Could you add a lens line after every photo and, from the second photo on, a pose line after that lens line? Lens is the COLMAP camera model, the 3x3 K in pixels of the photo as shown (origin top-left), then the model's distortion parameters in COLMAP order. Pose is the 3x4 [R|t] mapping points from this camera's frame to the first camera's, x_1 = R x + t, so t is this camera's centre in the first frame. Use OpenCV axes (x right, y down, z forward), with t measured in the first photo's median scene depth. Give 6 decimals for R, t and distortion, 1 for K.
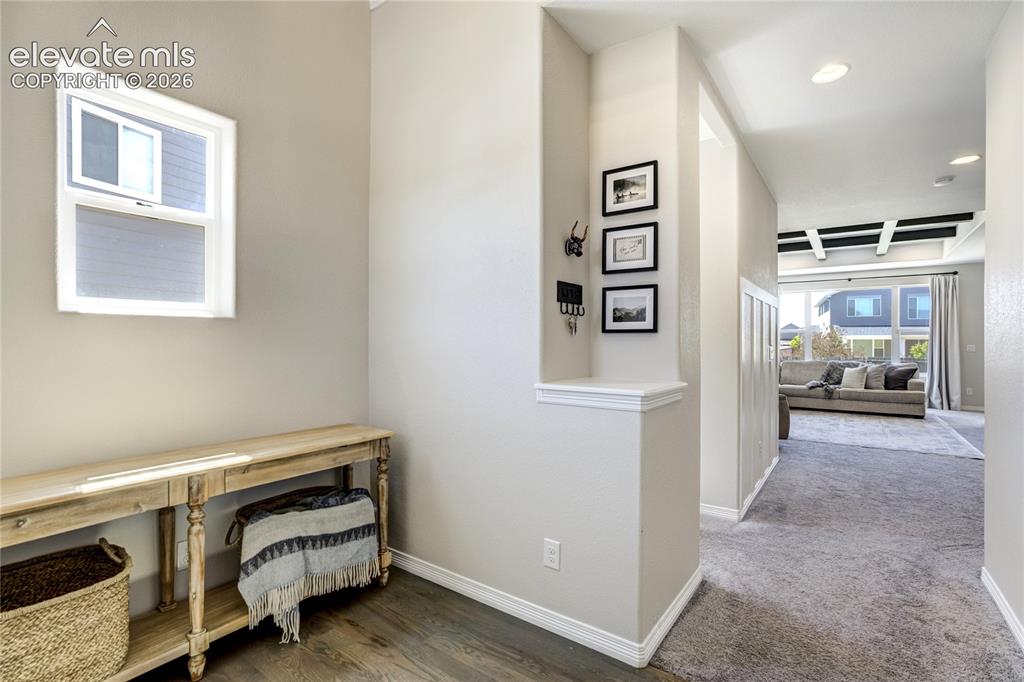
lens RADIAL K [[478.3, 0, 509.8], [0, 478.3, 347.2], [0, 0, 1]] dist [-0.033282, 0.015299]
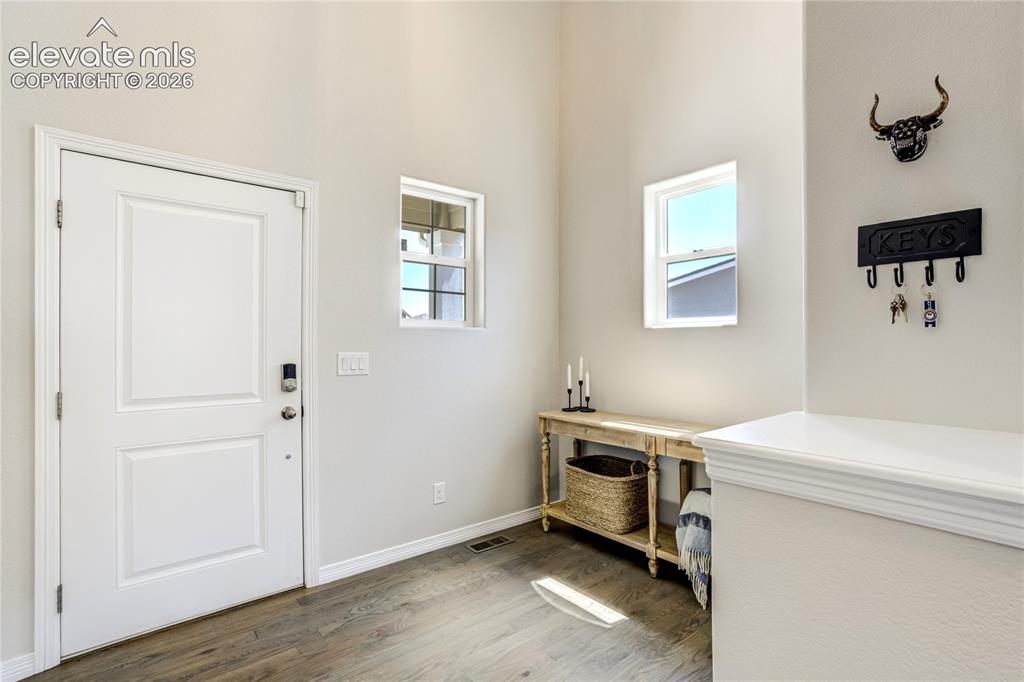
lens RADIAL K [[478.3, 0, 509.8], [0, 478.3, 347.2], [0, 0, 1]] dist [-0.033282, 0.015299]
pose [[-0.264913, 0.001554, -0.964271, 0.857121], [-0.009436, 0.999947, 0.004204, -0.006493], [0.964226, 0.010212, -0.264885, 0.938449]]
